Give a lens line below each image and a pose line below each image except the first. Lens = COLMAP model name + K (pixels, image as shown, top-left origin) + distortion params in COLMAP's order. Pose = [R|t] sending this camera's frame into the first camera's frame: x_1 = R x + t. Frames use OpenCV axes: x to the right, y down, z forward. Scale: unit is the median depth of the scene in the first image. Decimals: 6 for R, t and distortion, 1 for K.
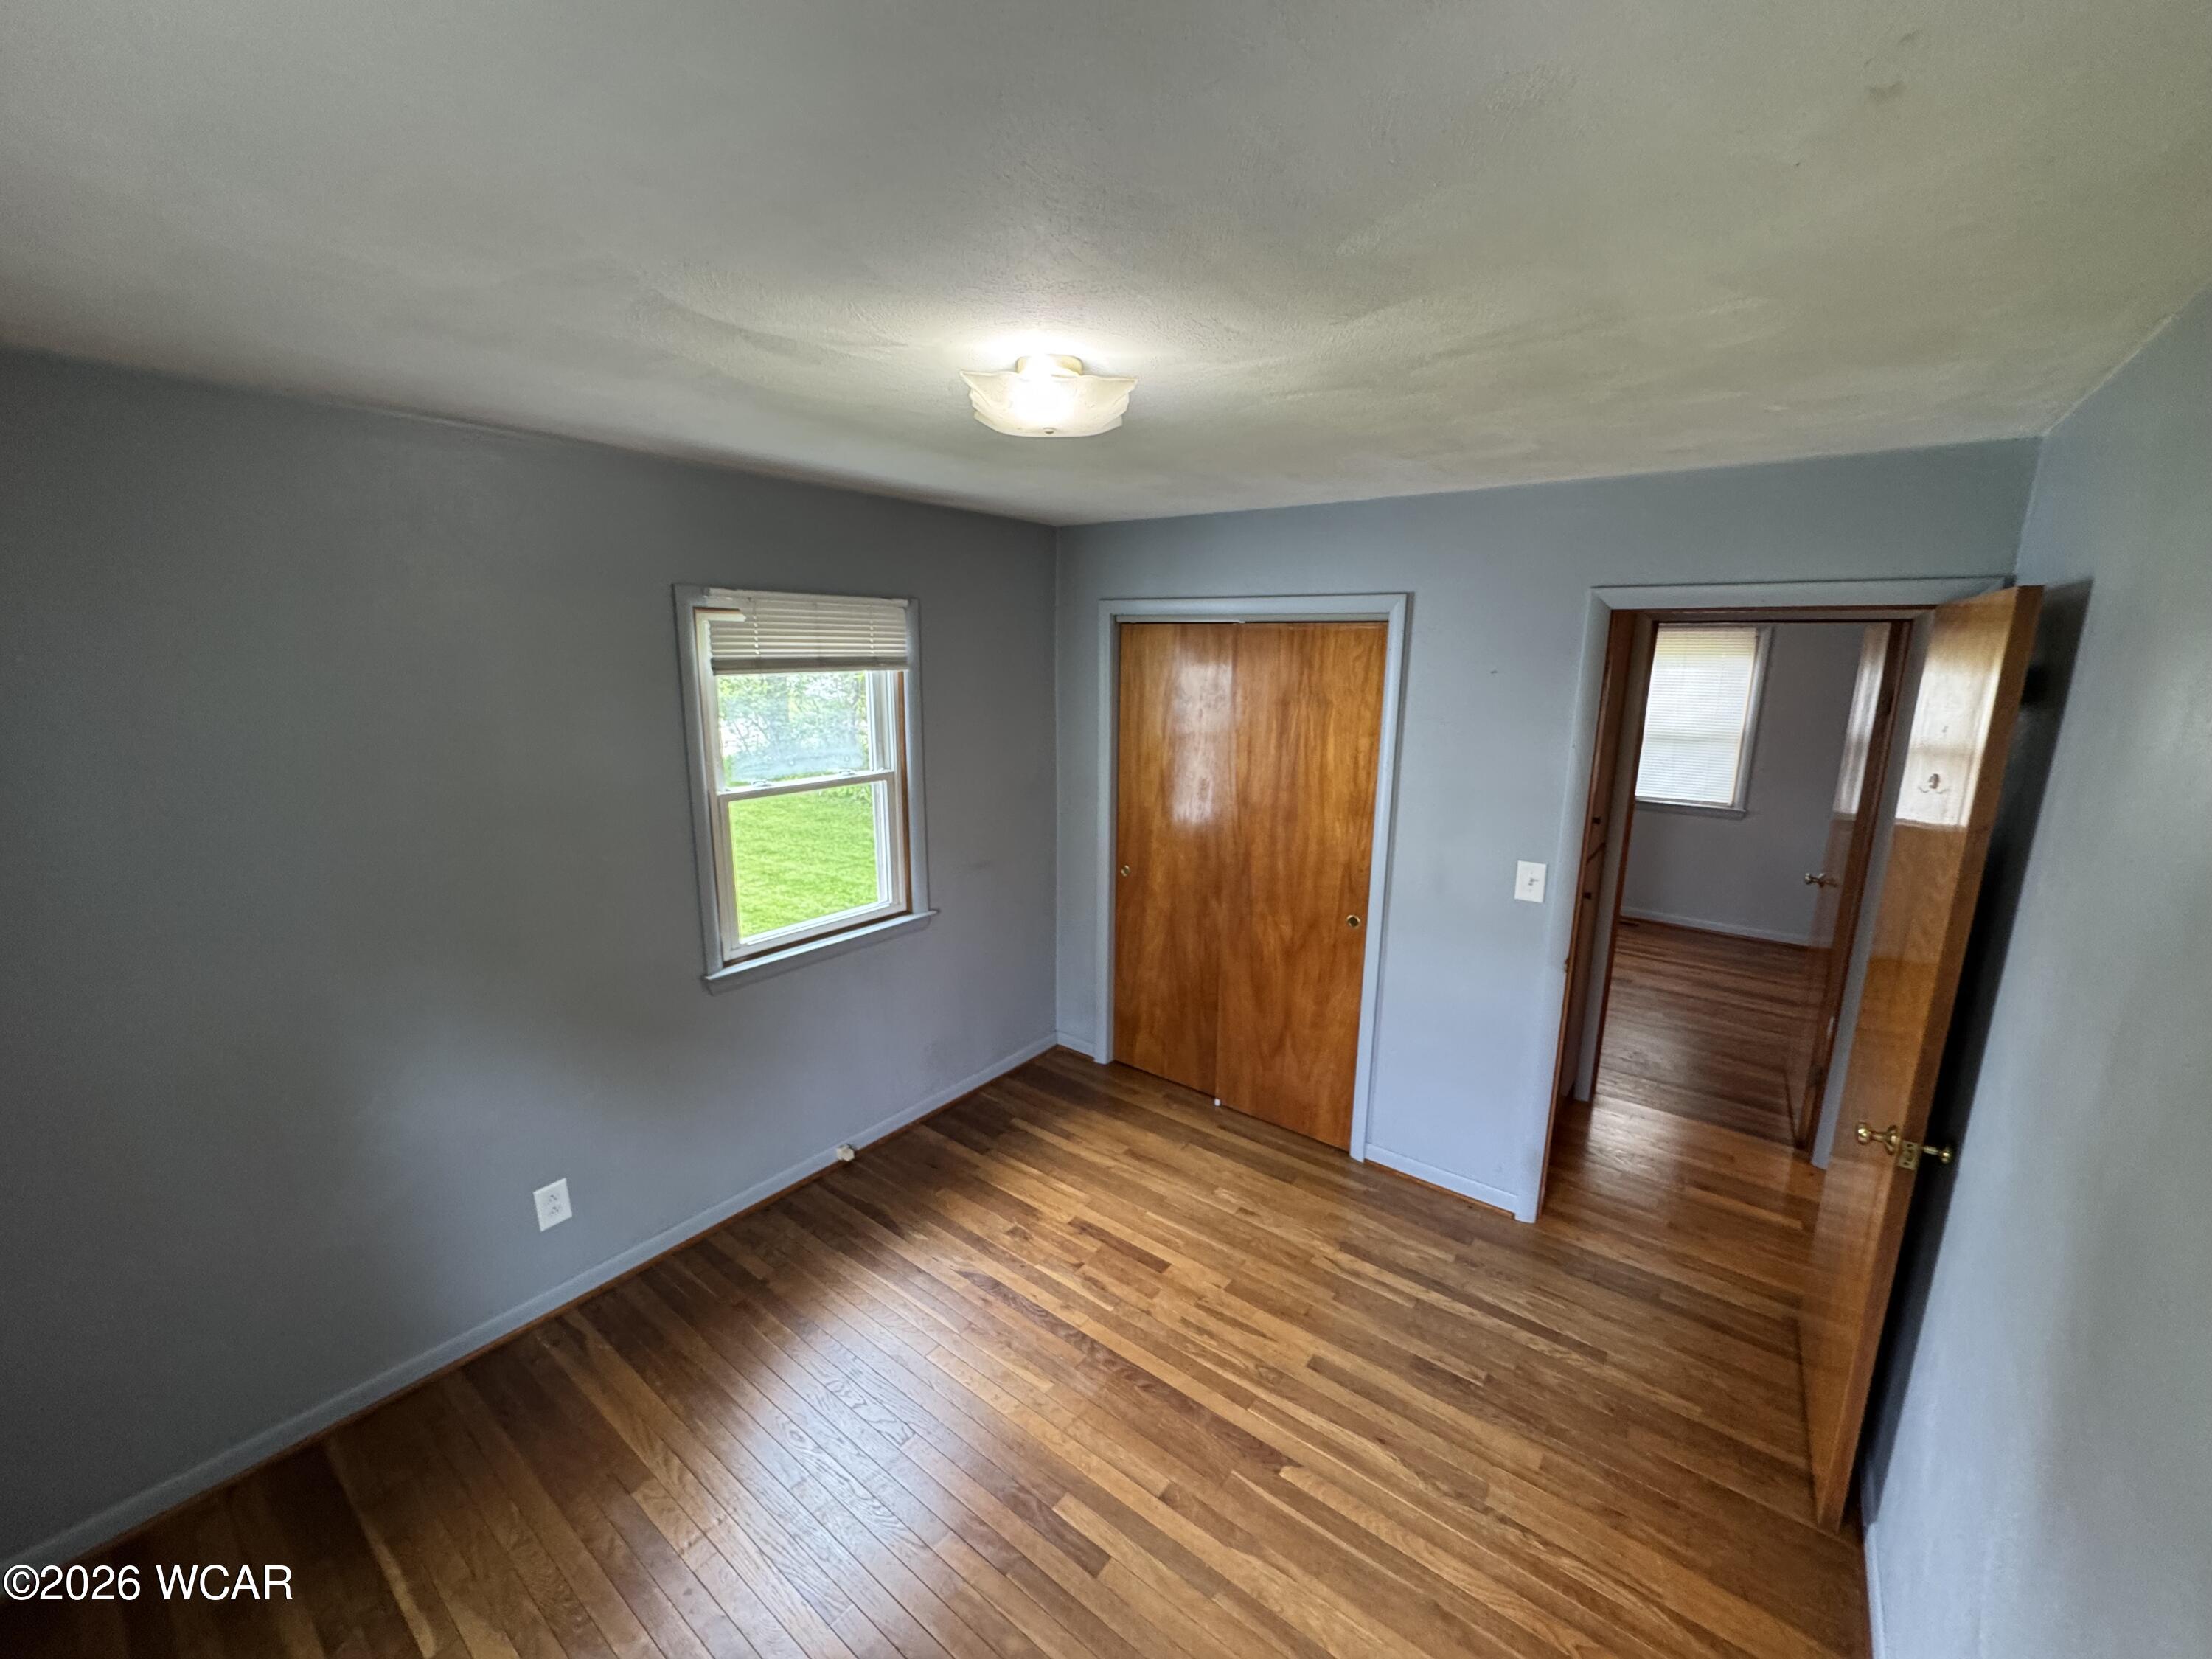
lens RADIAL K [[880.1, 0, 1106.0], [0, 880.1, 829.5], [0, 0, 1]] dist [-0.000471, -0.000069]
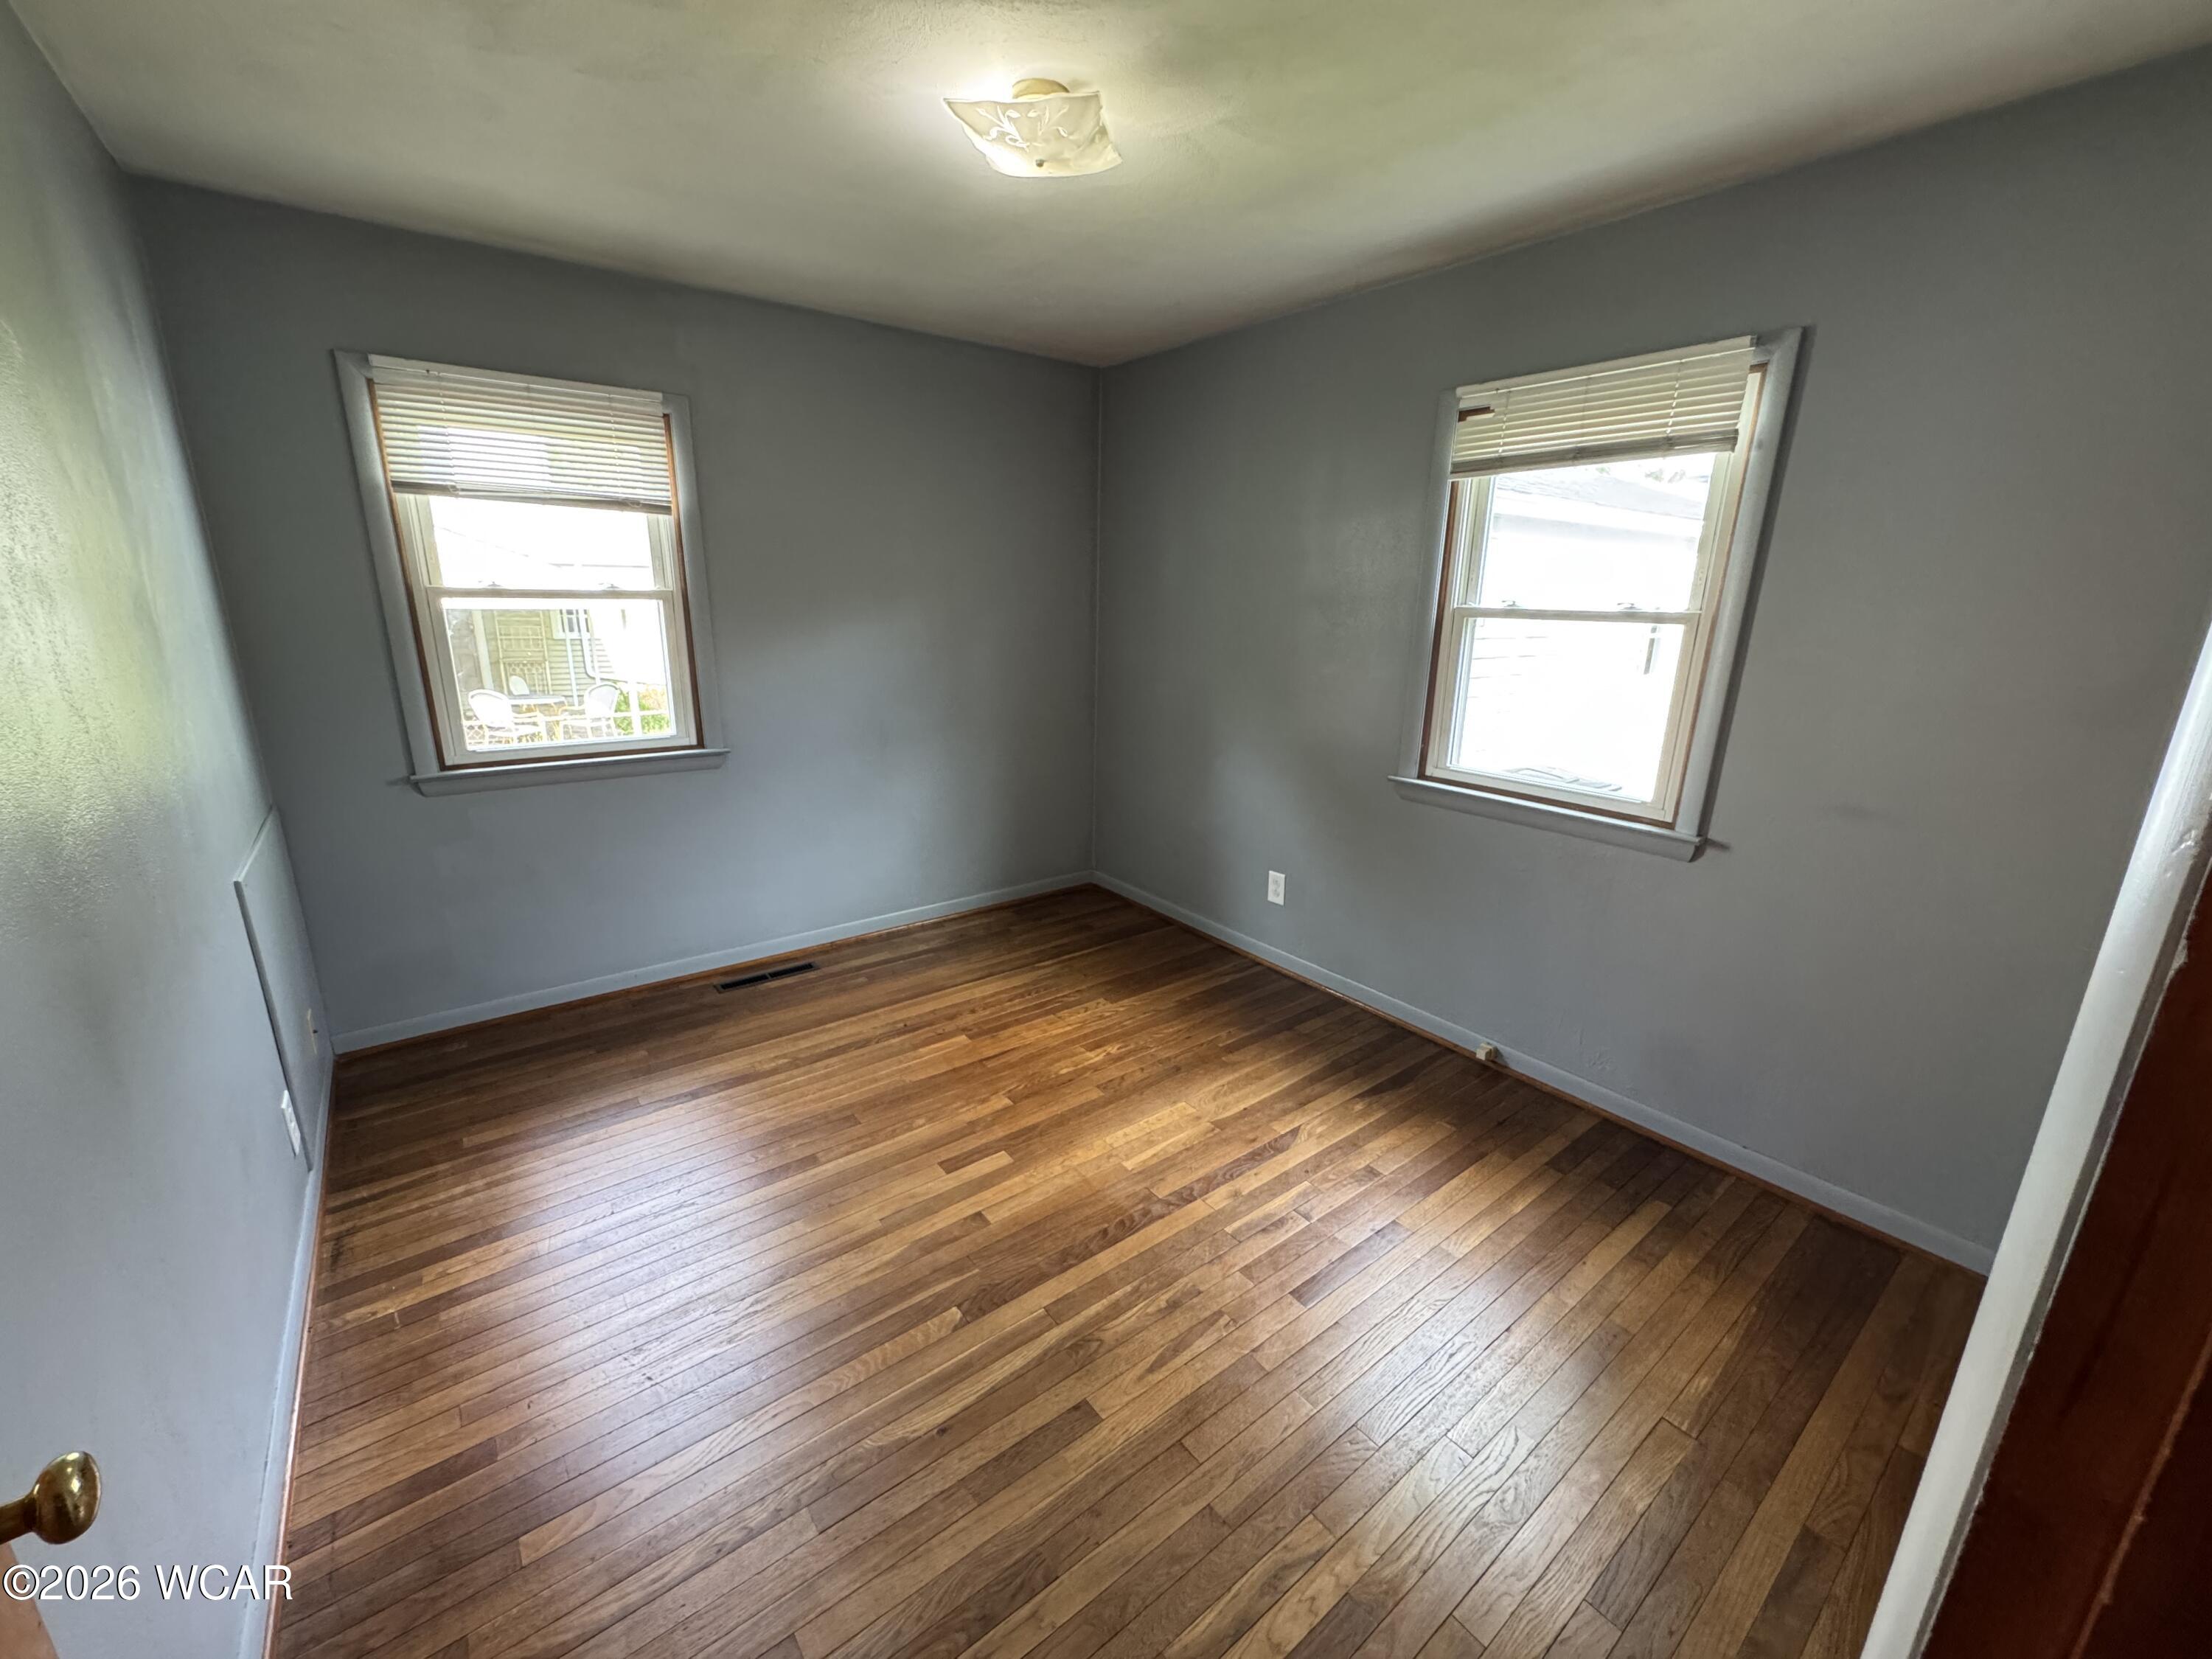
lens RADIAL K [[880.1, 0, 1106.0], [0, 880.1, 829.5], [0, 0, 1]] dist [-0.000471, -0.000069]
pose [[-0.248500, 0.239623, -0.938525, 0.767482], [-0.215754, 0.930883, 0.294799, -0.016956], [0.944298, 0.275748, -0.179624, 1.015930]]
